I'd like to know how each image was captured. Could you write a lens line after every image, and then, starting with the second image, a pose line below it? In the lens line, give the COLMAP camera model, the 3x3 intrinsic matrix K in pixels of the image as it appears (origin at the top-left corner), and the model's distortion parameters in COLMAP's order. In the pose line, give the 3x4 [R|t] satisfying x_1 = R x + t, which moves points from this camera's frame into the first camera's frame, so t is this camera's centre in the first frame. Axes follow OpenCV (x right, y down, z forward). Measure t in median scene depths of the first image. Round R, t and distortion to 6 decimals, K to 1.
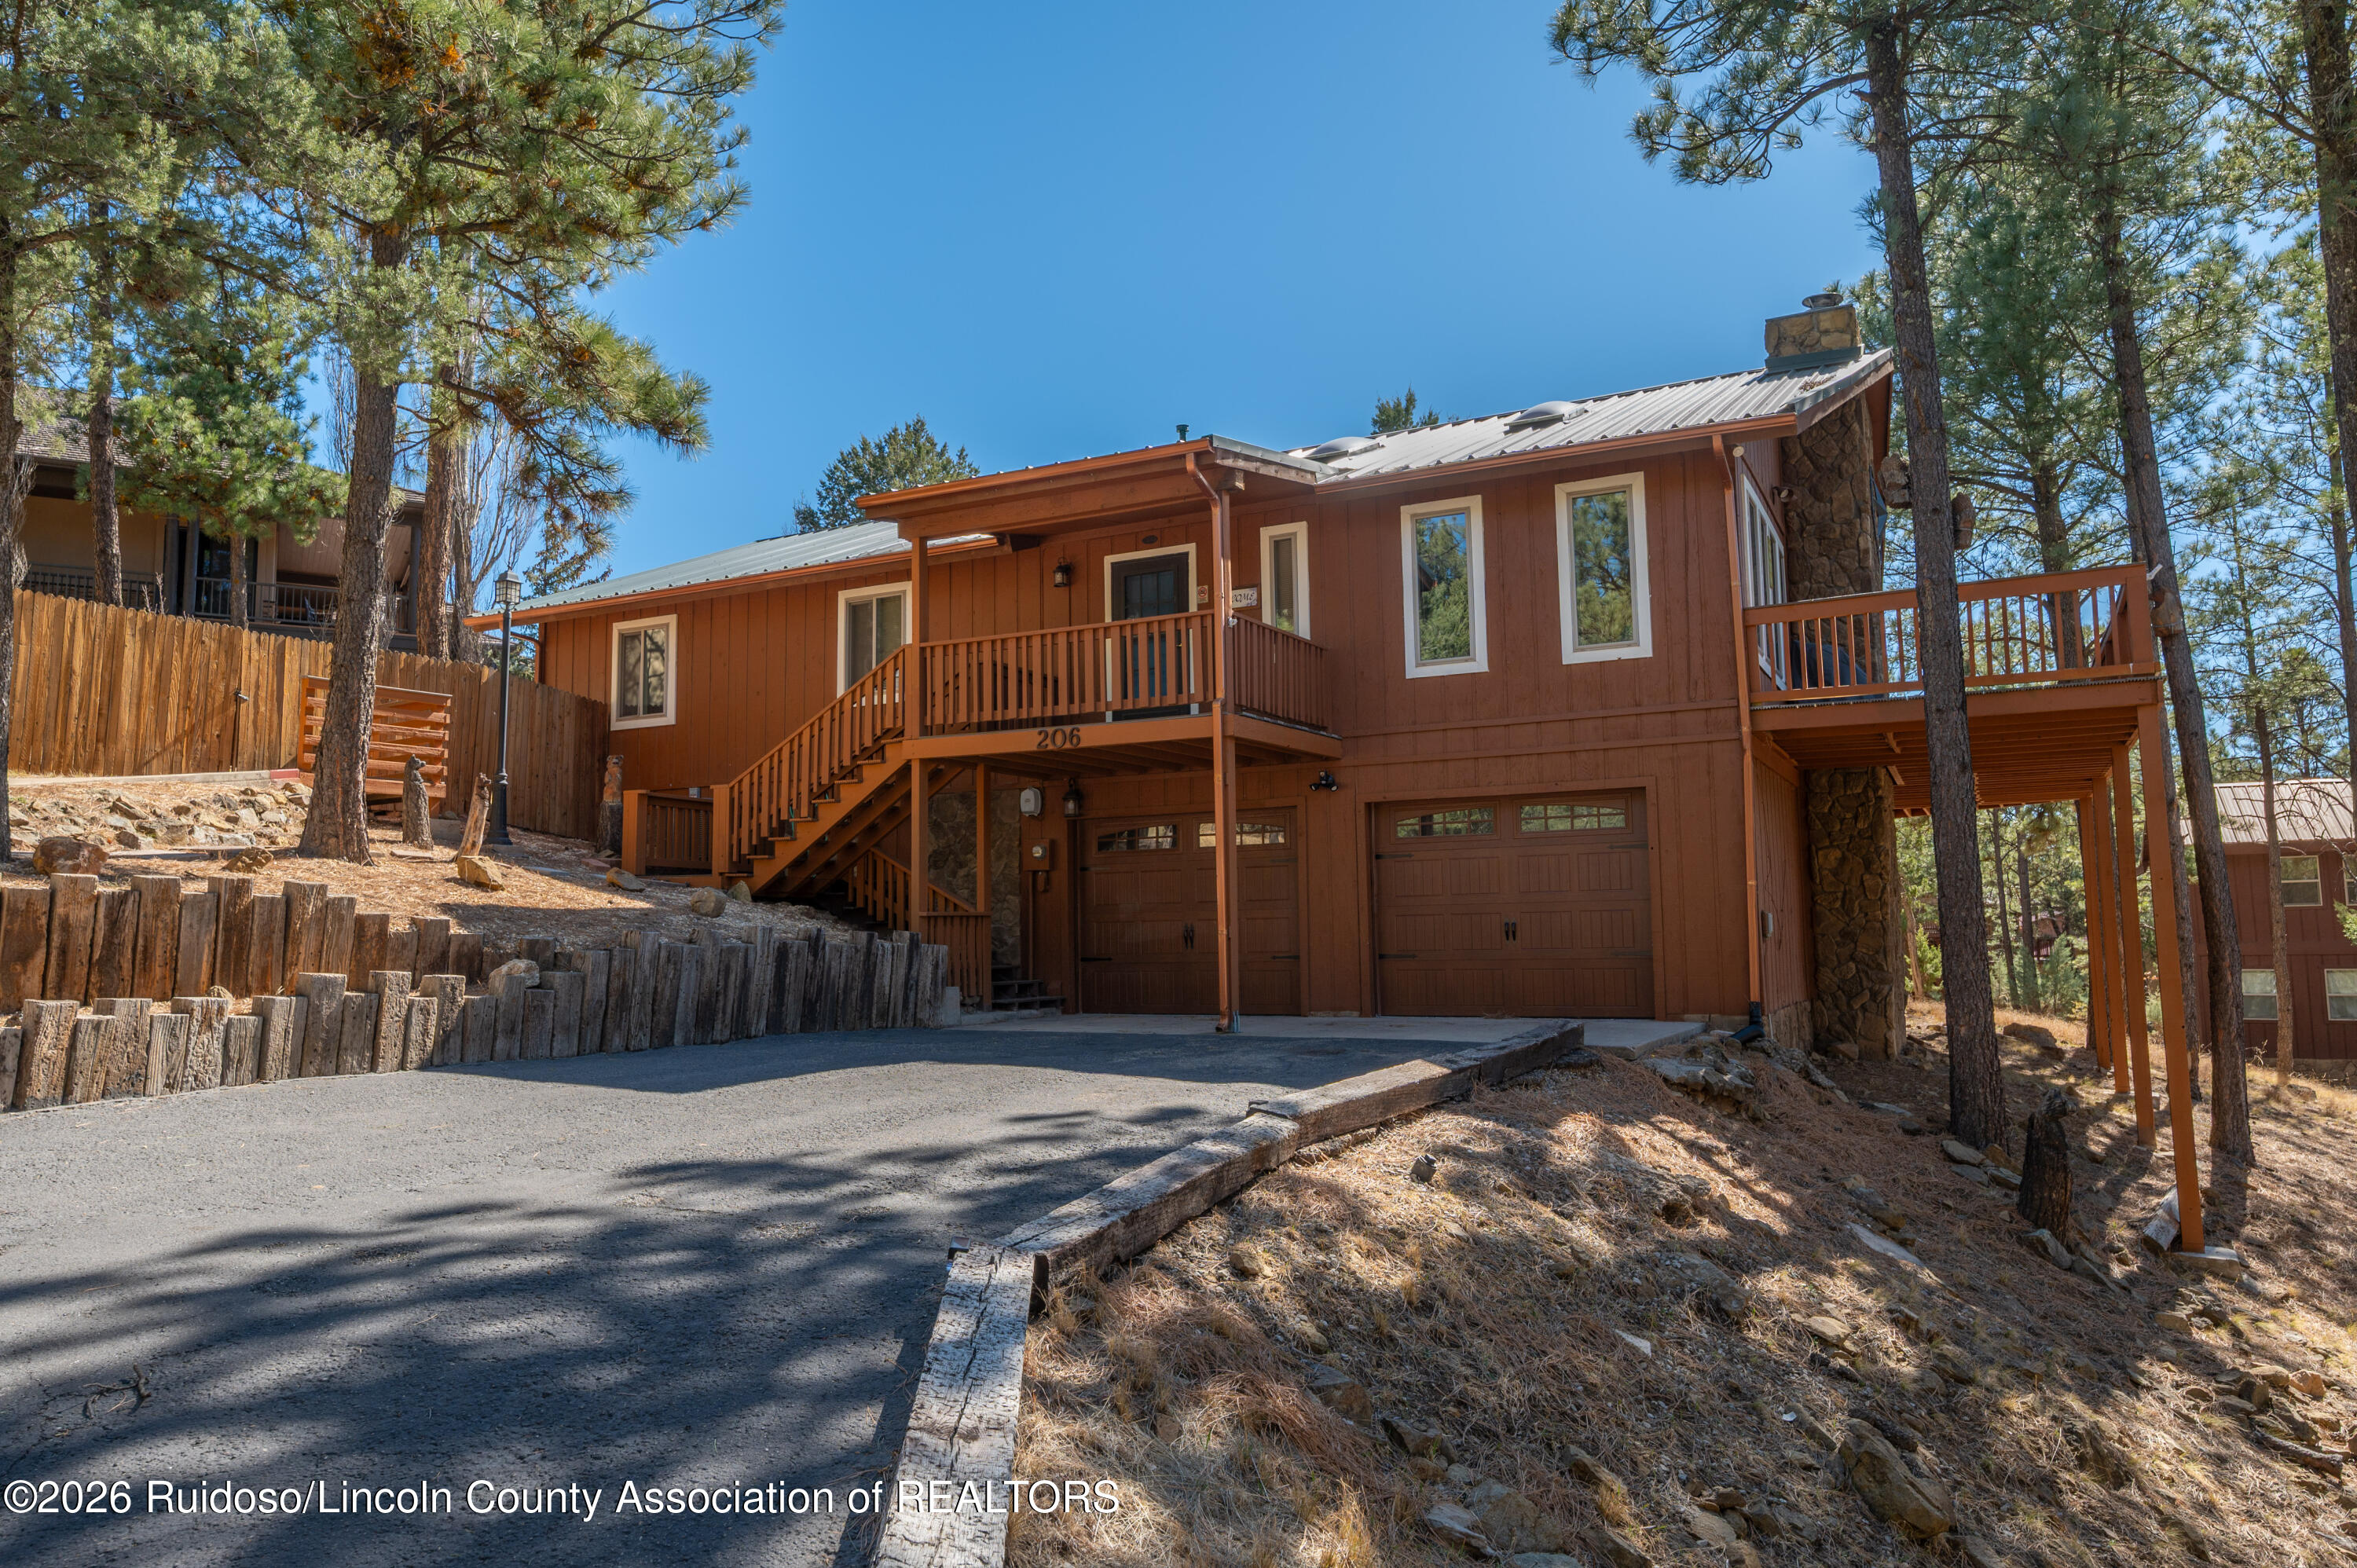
lens RADIAL K [[1572.5, 0, 1168.6], [0, 1572.5, 783.9], [0, 0, 1]] dist [-0.001011, 0.000945]
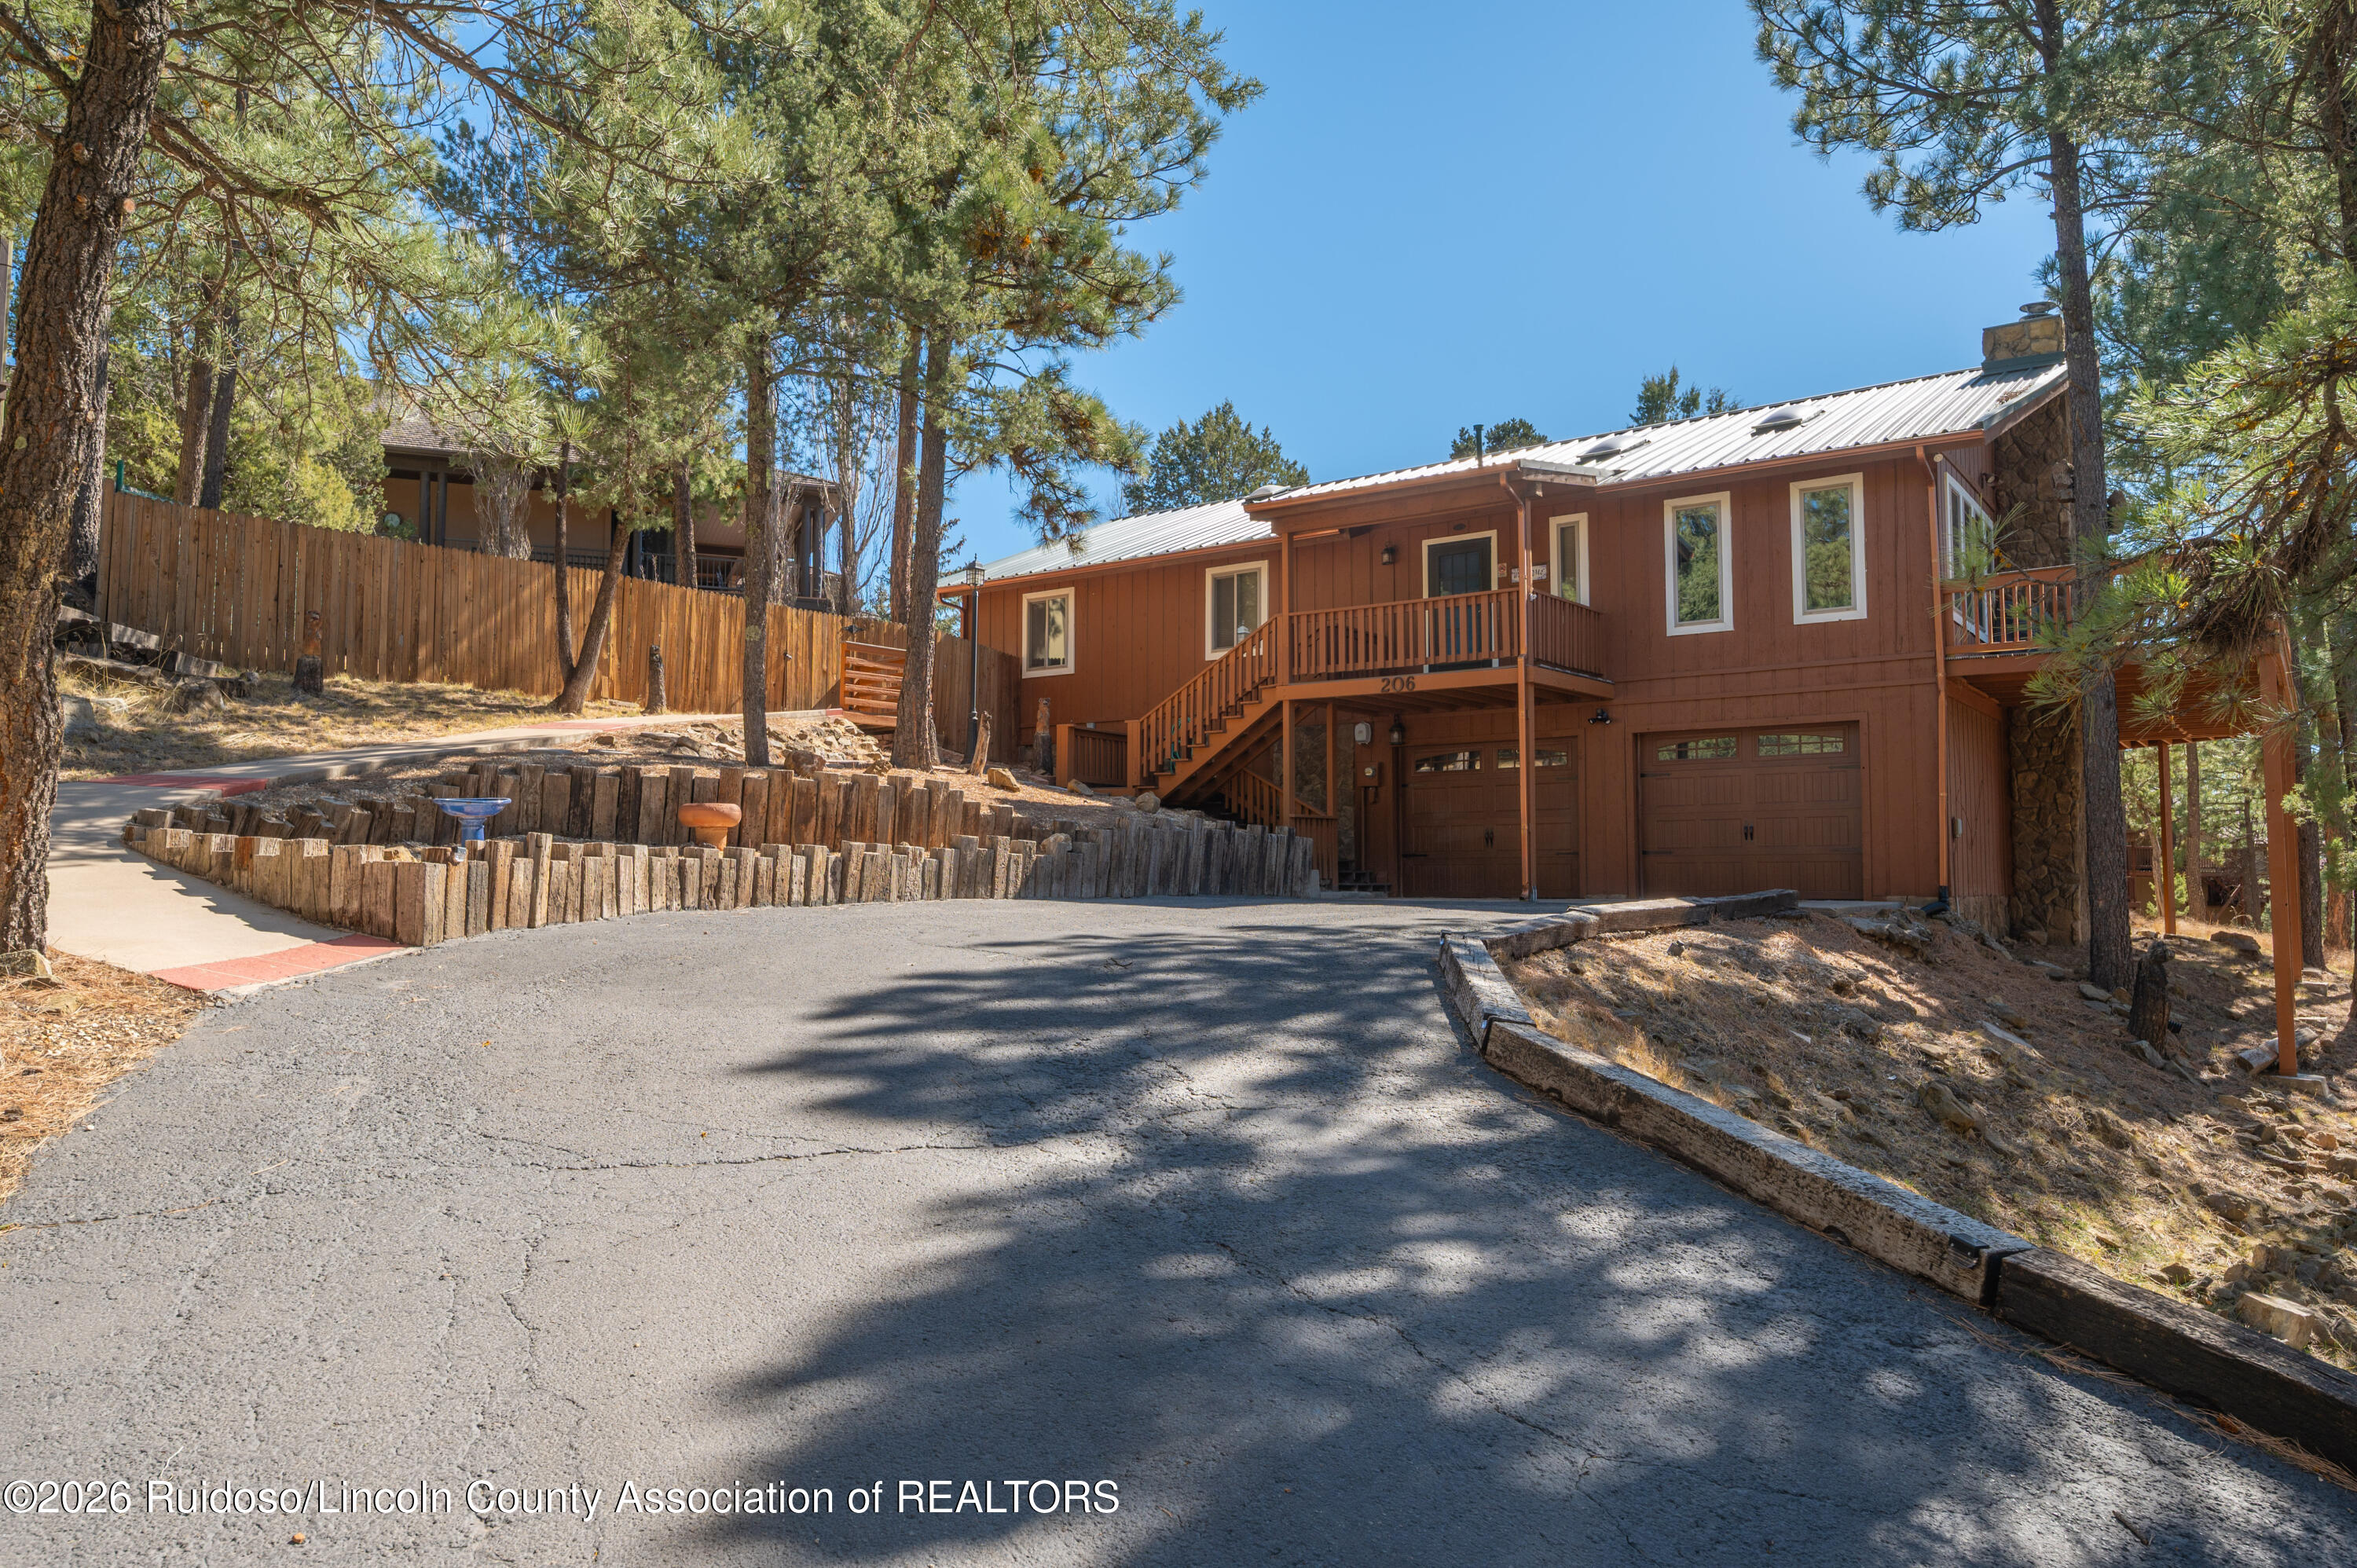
lens RADIAL K [[1572.5, 0, 1168.6], [0, 1572.5, 783.9], [0, 0, 1]] dist [-0.001011, 0.000945]
pose [[0.988085, 0.005391, -0.153815, -0.055358], [0.000493, 0.999270, 0.038191, 0.004381], [0.153909, -0.037811, 0.987361, -0.350305]]
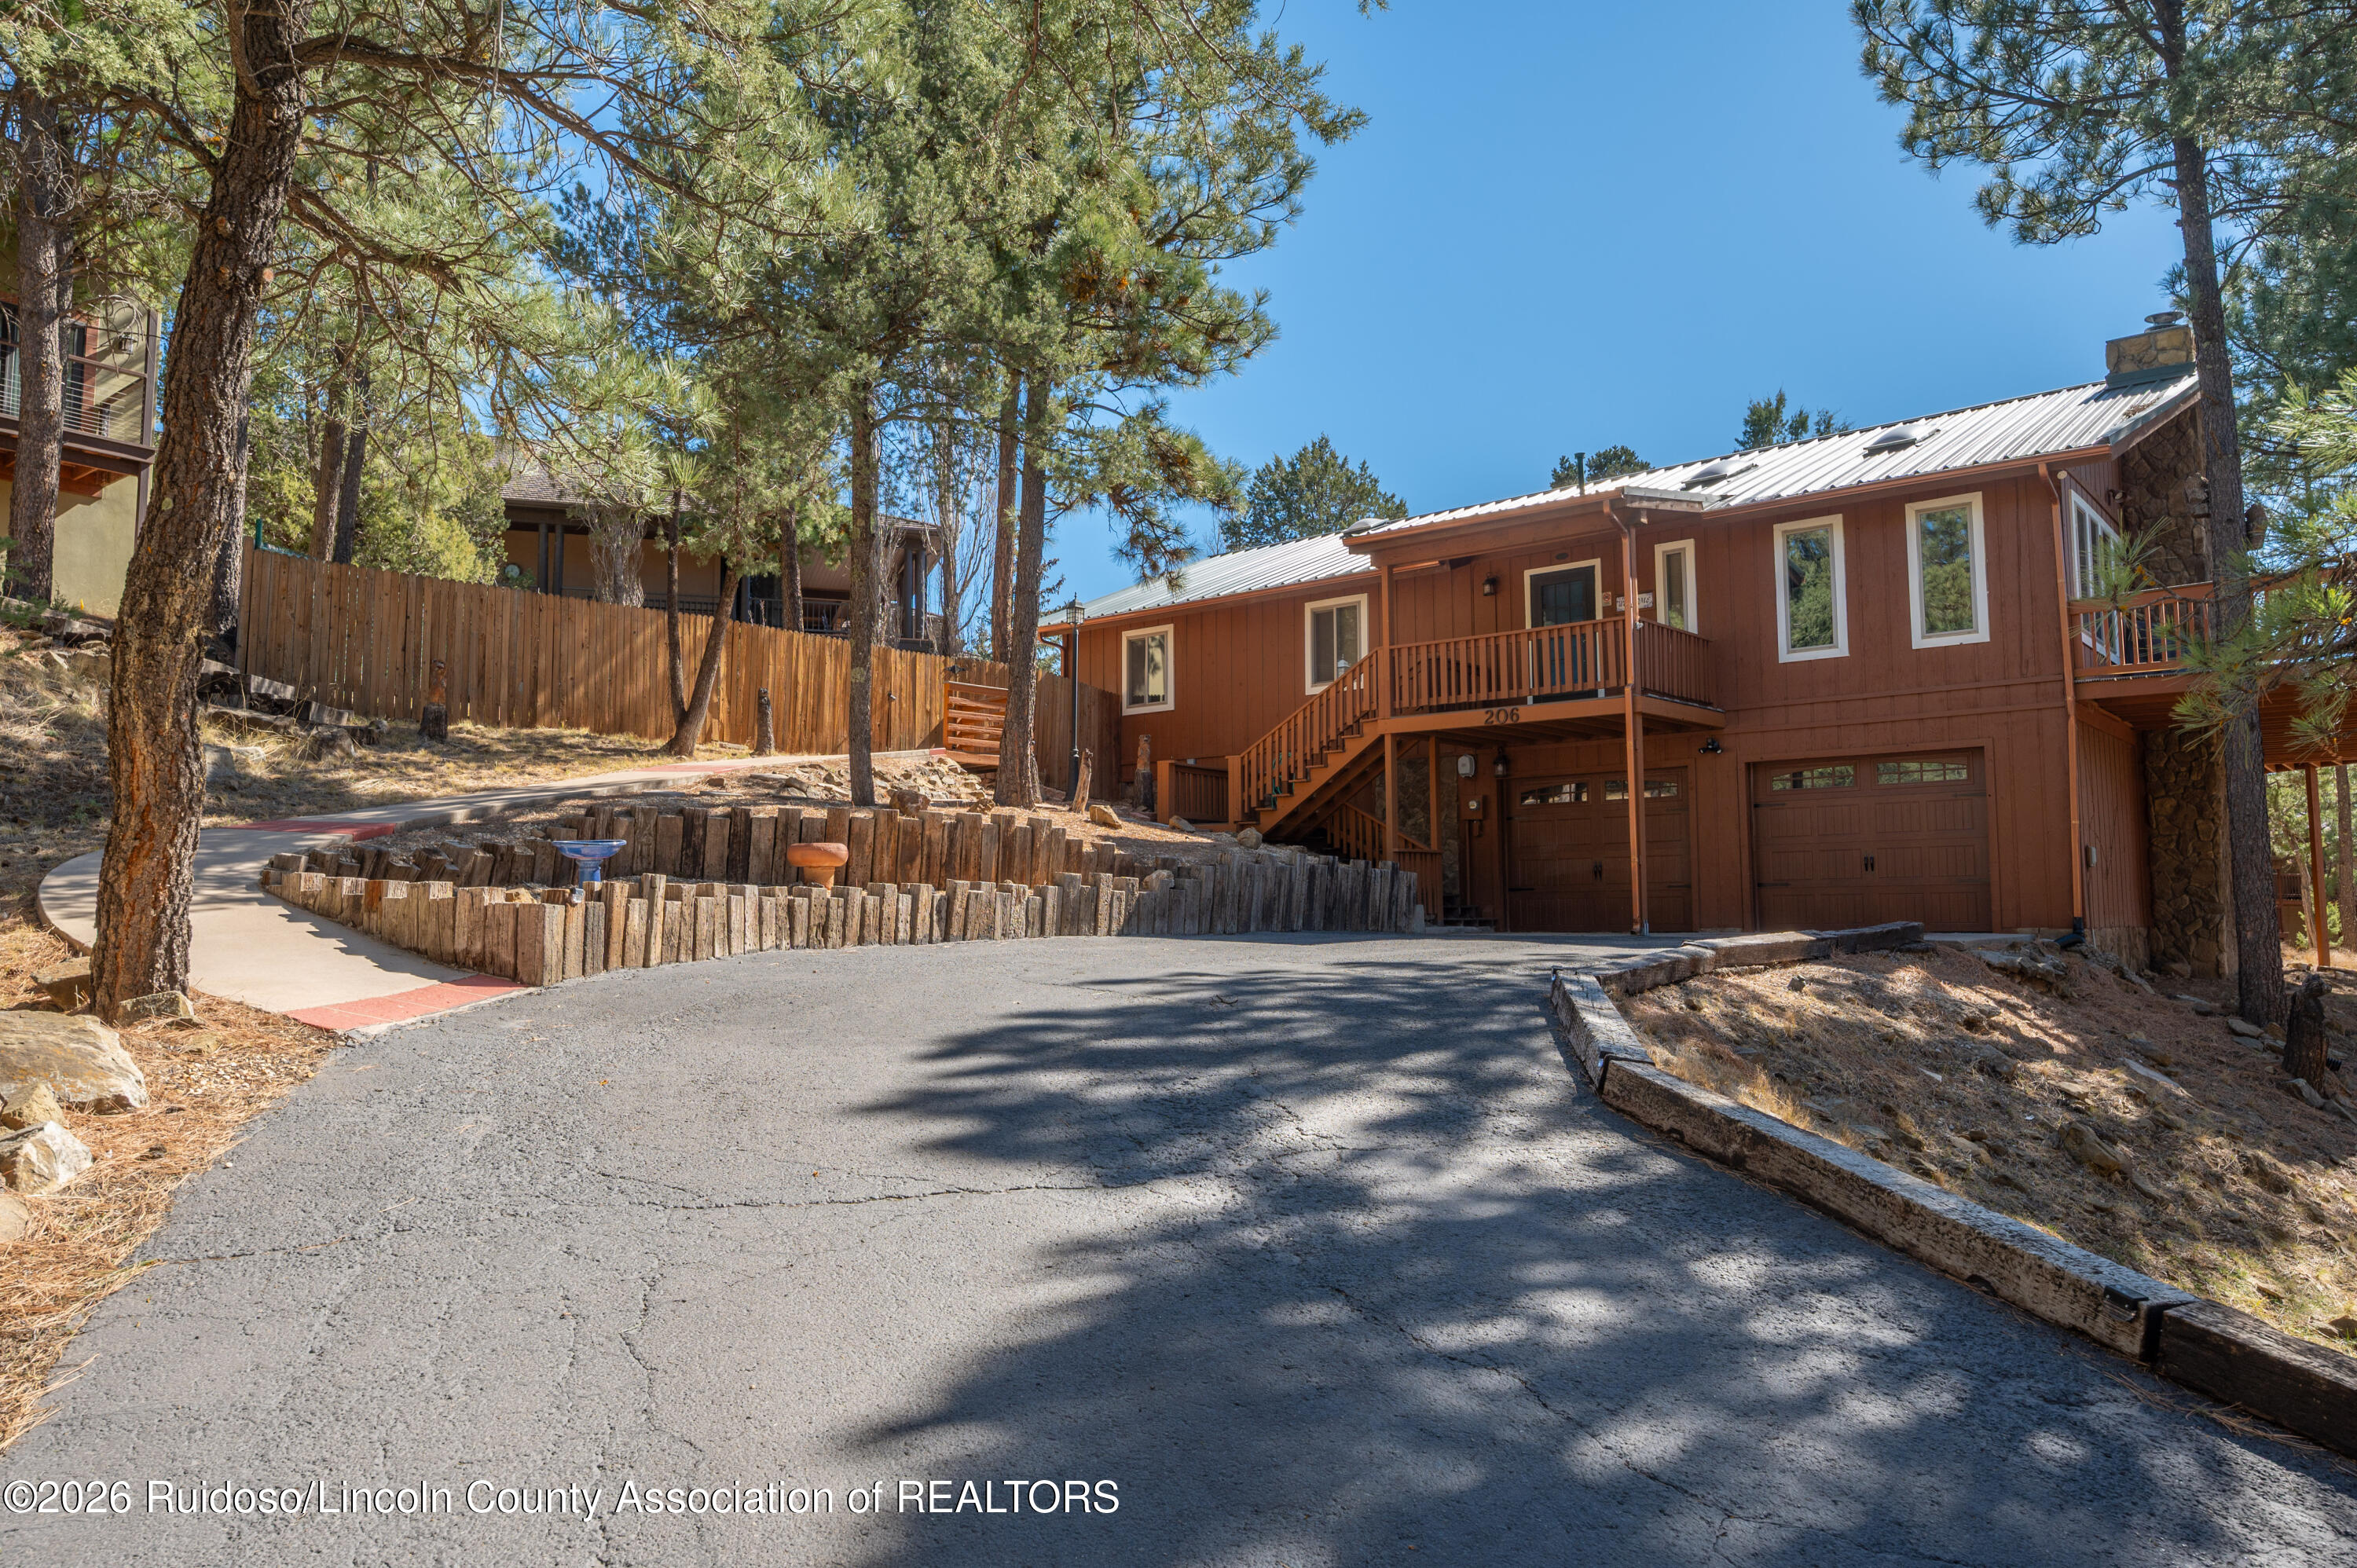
lens RADIAL K [[1572.5, 0, 1168.6], [0, 1572.5, 783.9], [0, 0, 1]] dist [-0.001011, 0.000945]
pose [[0.976369, -0.009405, -0.215906, -0.057378], [0.012977, 0.999801, 0.015134, 0.004223], [0.215720, -0.017578, 0.976297, -0.348064]]
